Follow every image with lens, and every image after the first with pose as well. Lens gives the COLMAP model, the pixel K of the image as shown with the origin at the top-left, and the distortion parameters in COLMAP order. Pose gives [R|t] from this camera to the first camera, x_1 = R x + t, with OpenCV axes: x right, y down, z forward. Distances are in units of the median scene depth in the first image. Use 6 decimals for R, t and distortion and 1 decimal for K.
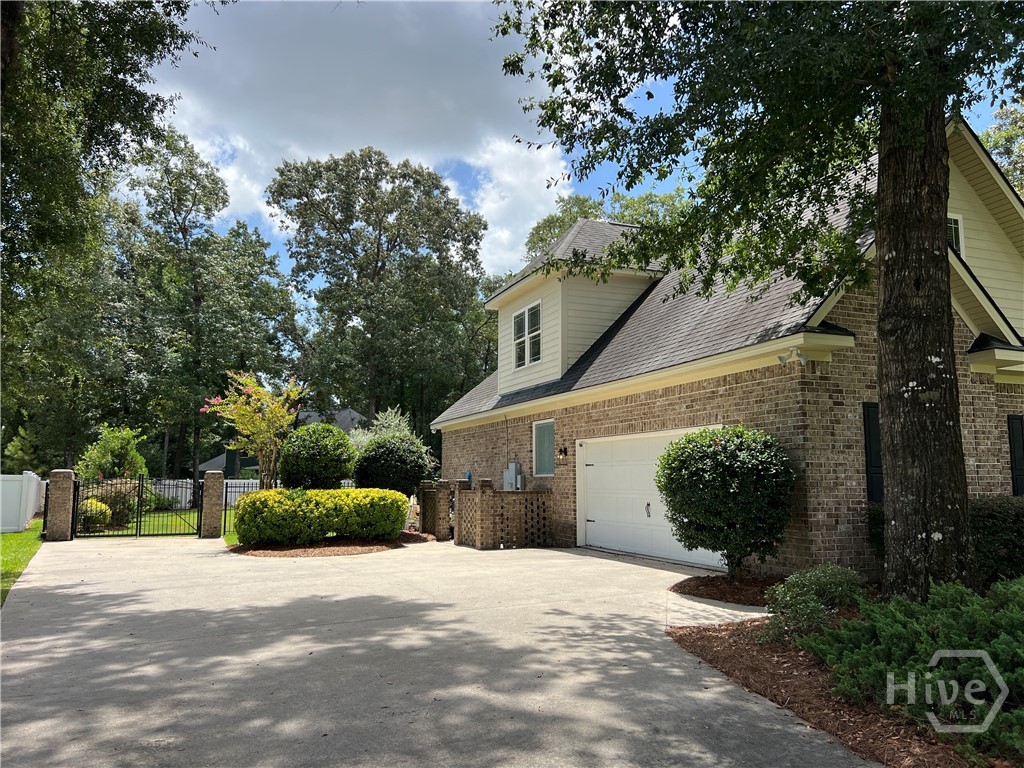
lens RADIAL K [[765.4, 0, 512.0], [0, 765.4, 384.0], [0, 0, 1]] dist [0.074158, -0.105768]
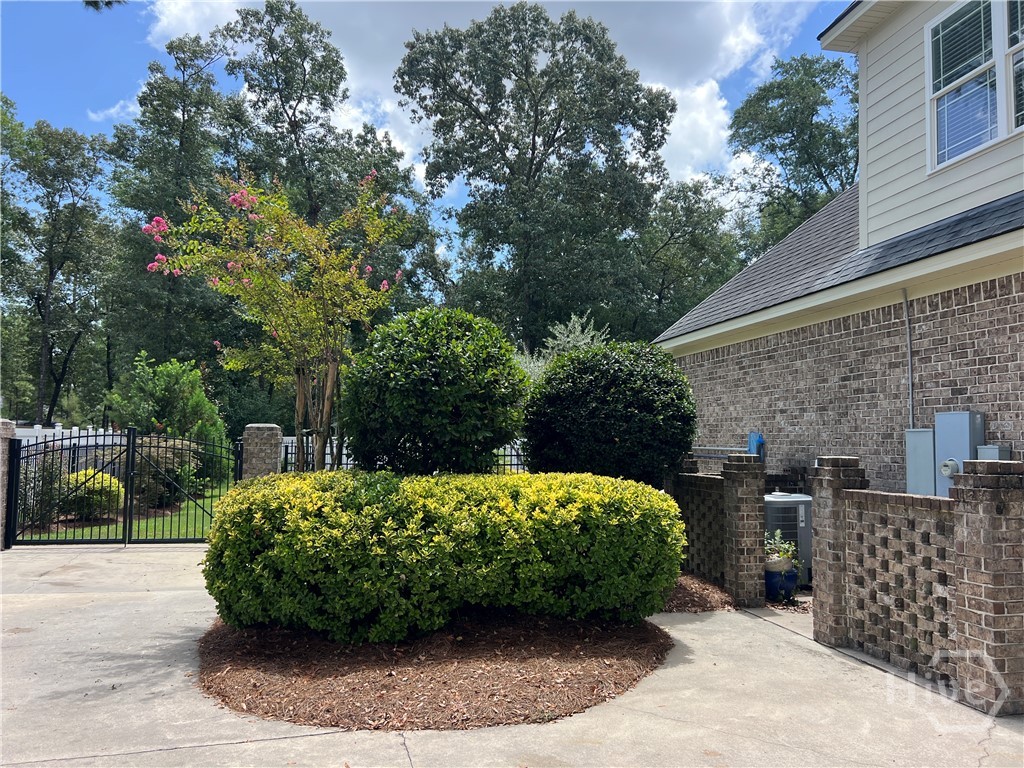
lens RADIAL K [[765.4, 0, 512.0], [0, 765.4, 384.0], [0, 0, 1]] dist [0.074158, -0.105768]
pose [[0.982493, 0.000965, -0.186298, -0.054929], [0.008875, 0.998609, 0.051976, 0.027876], [0.186089, -0.052719, 0.981118, 0.241661]]
